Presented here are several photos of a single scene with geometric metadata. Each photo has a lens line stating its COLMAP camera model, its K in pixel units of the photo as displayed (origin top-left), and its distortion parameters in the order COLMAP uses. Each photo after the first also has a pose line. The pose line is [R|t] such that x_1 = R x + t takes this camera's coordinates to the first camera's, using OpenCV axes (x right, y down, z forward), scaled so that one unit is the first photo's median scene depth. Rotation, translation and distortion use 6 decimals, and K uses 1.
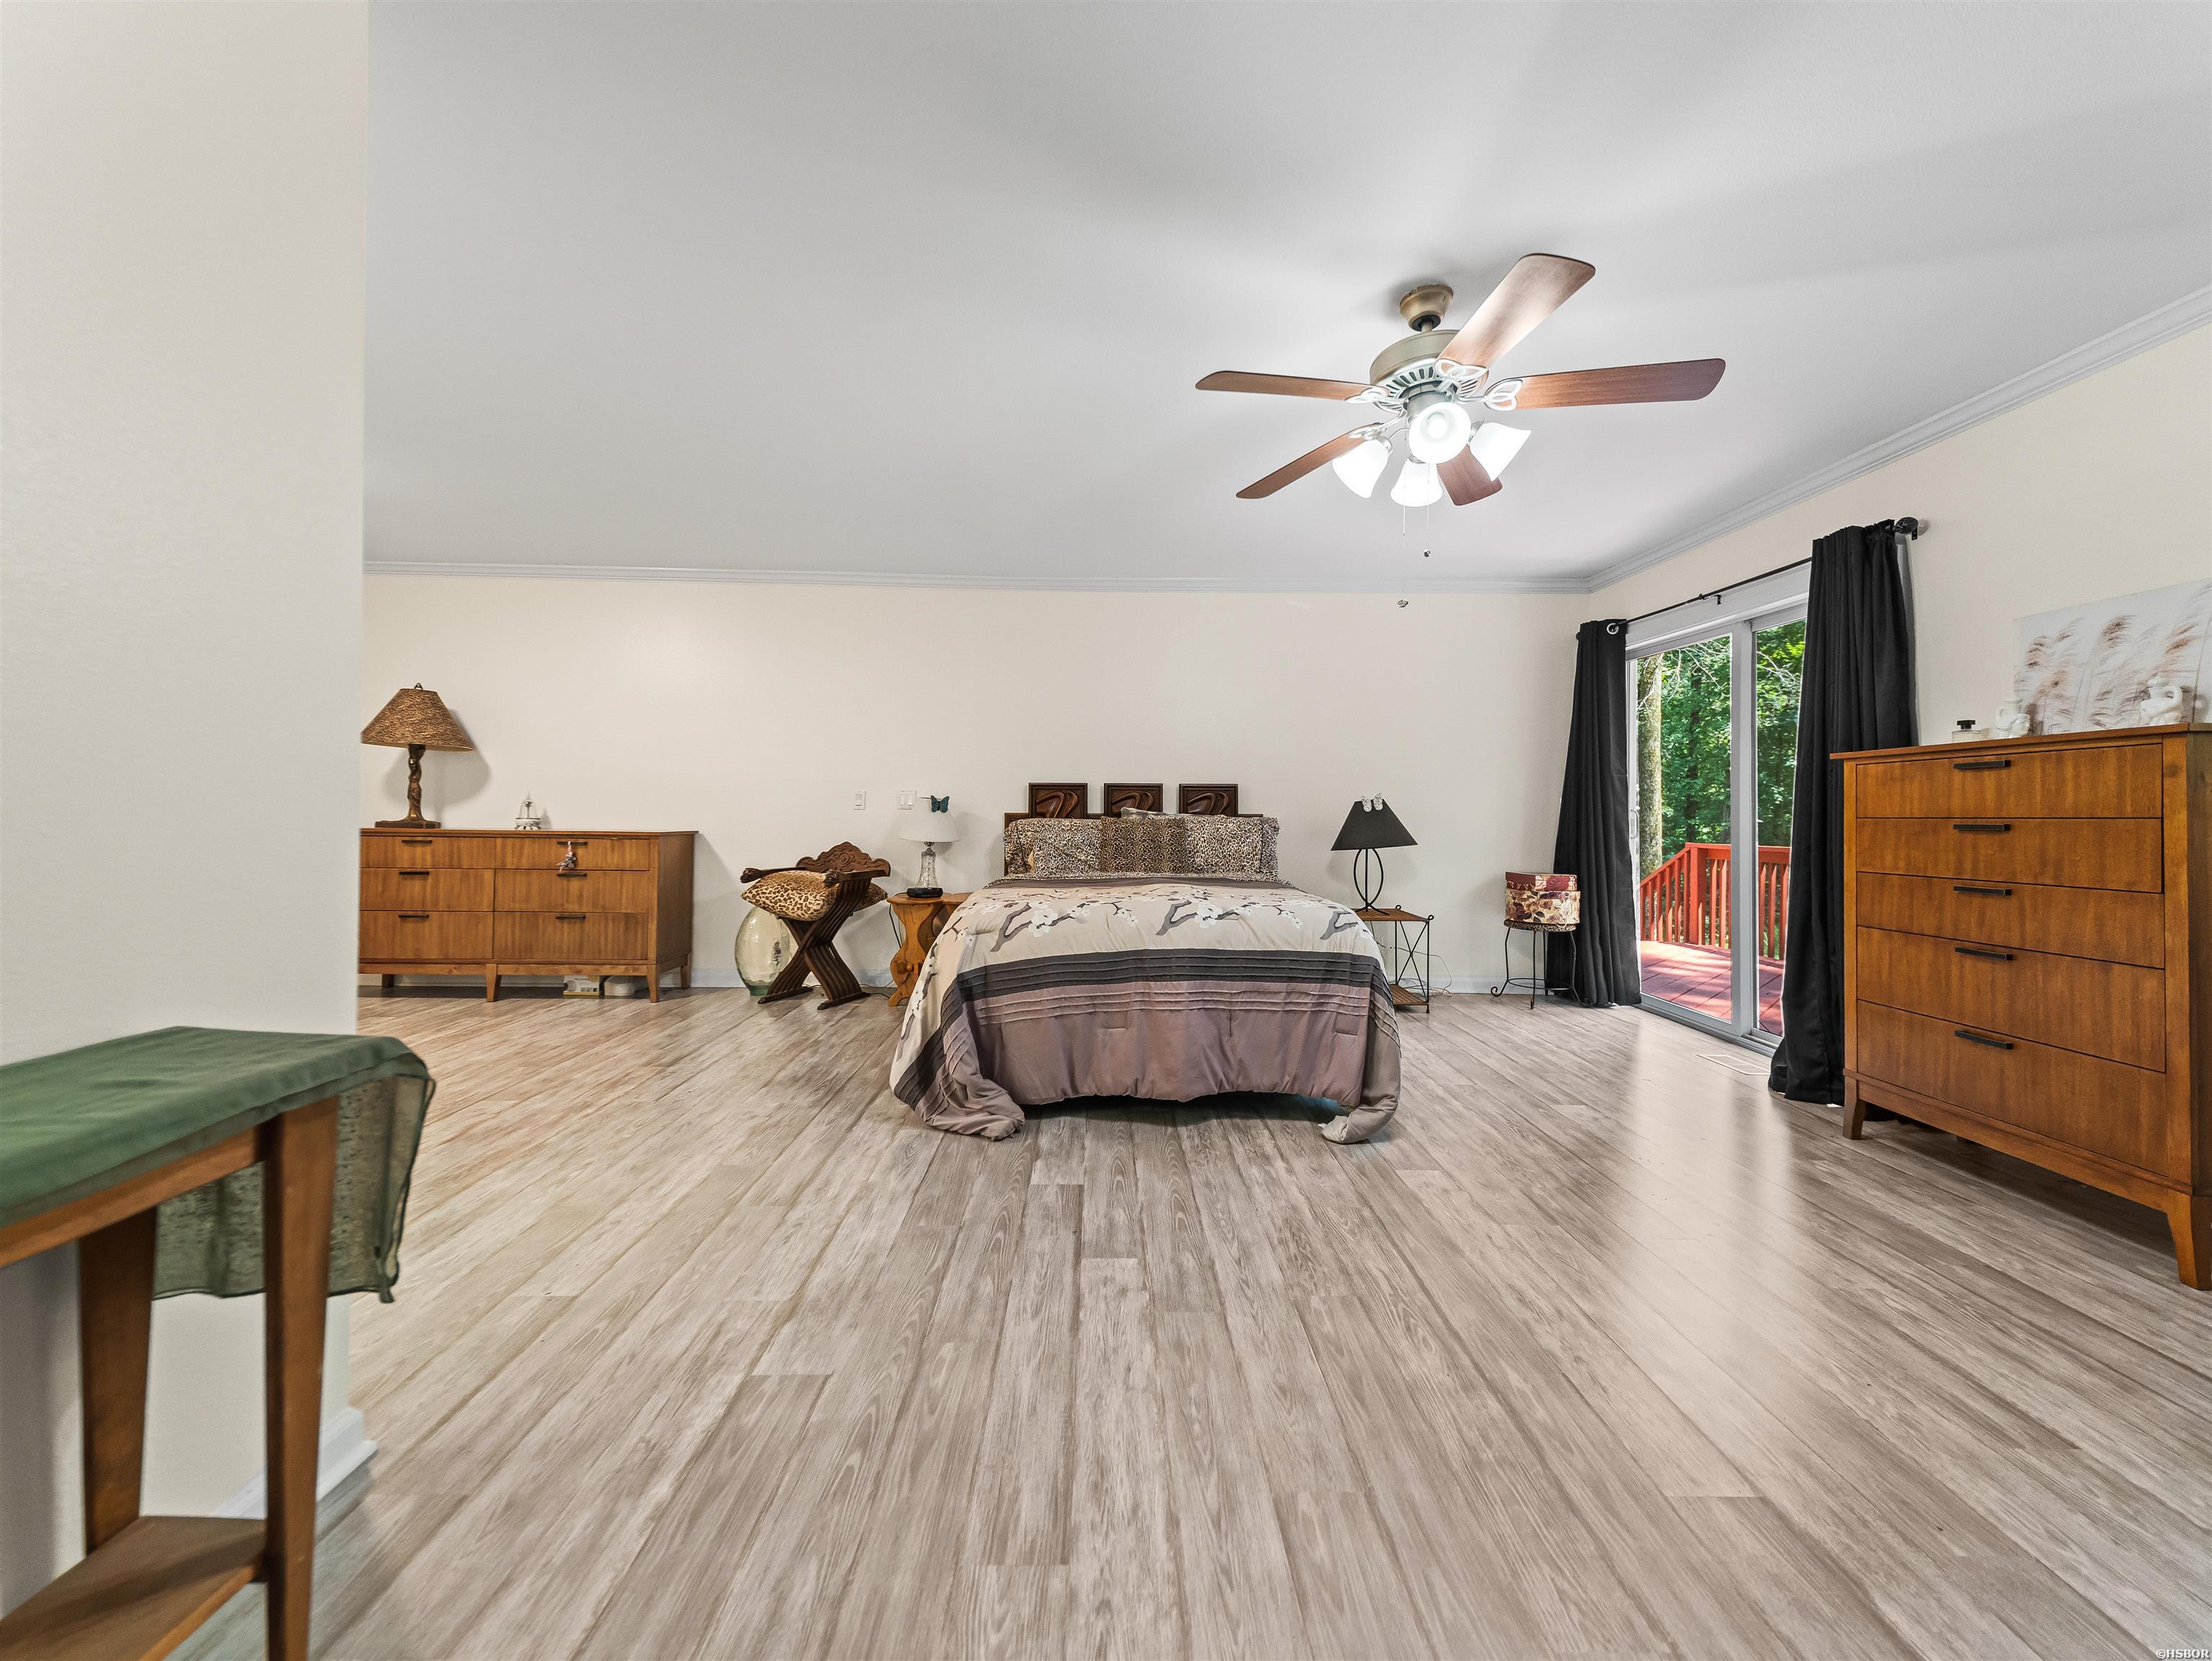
lens RADIAL K [[860.1, 0, 1107.1], [0, 860.1, 806.3], [0, 0, 1]] dist [0.024391, -0.007430]
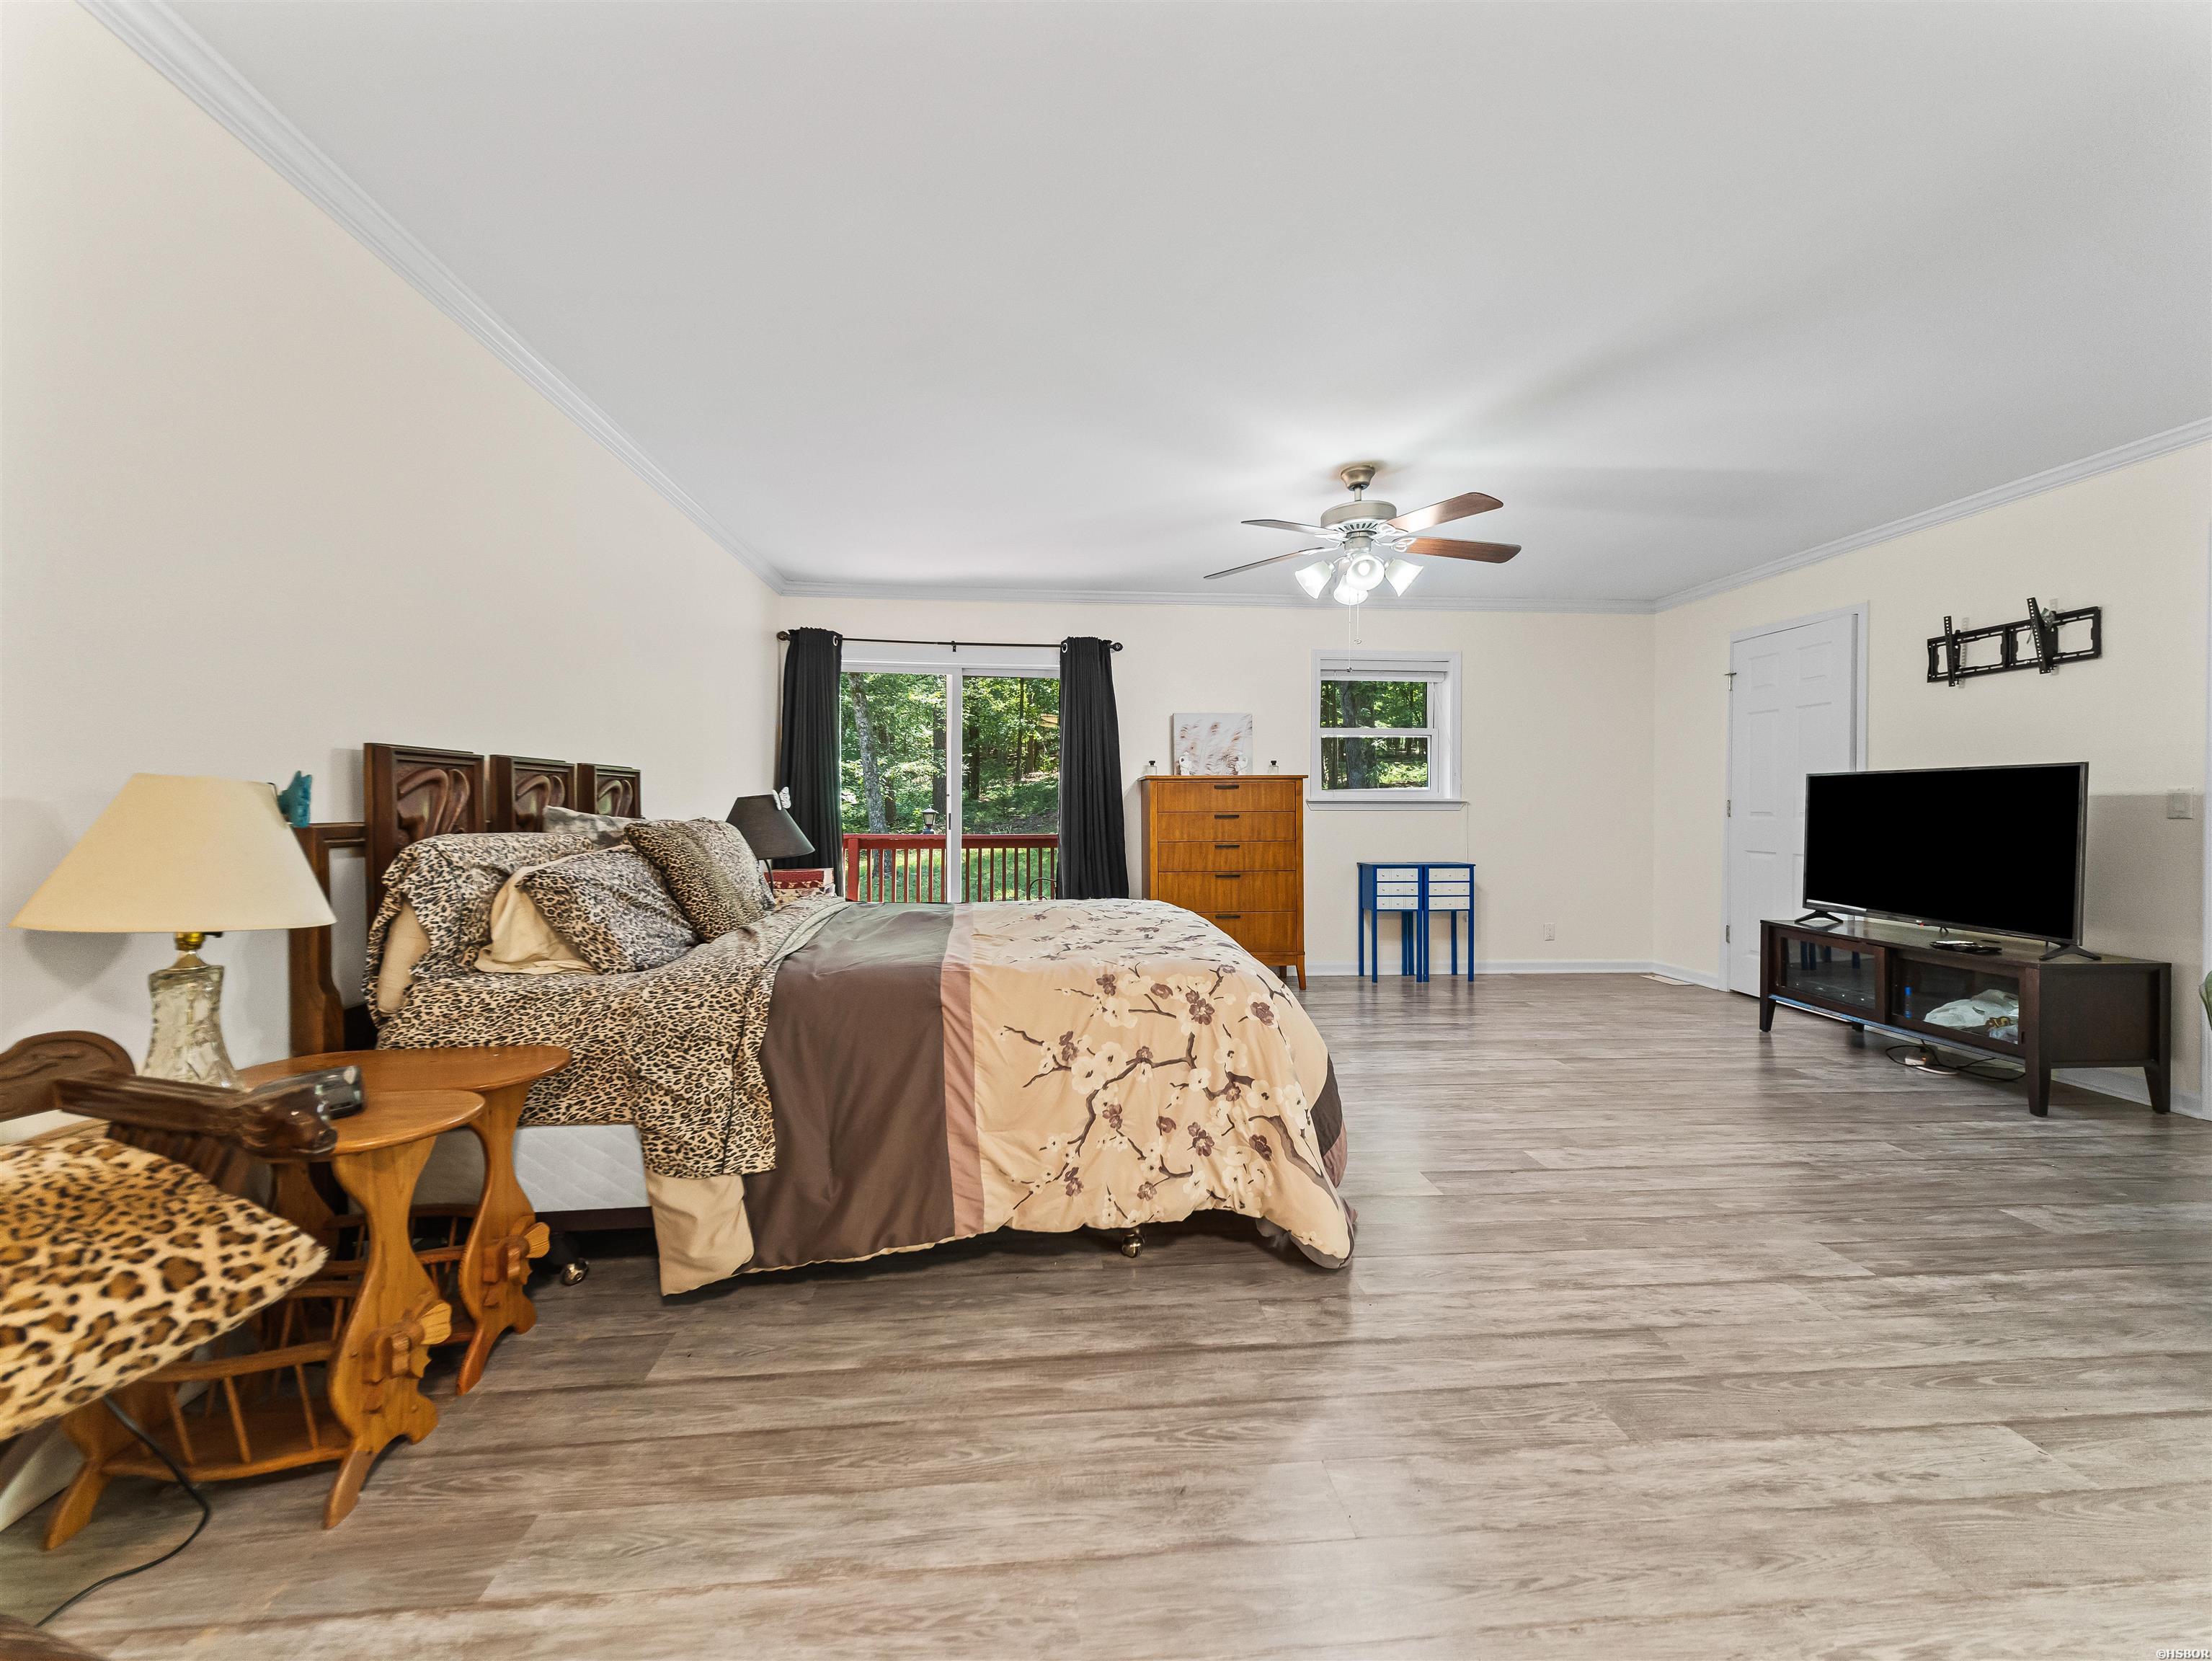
lens RADIAL K [[866.5, 0, 1109.6], [0, 866.5, 813.9], [0, 0, 1]] dist [0.045013, -0.013632]
pose [[-0.084337, -0.016574, 0.996299, -0.733659], [-0.011869, 0.999807, 0.015628, -0.007282], [-0.996367, -0.010508, -0.084518, 1.025155]]
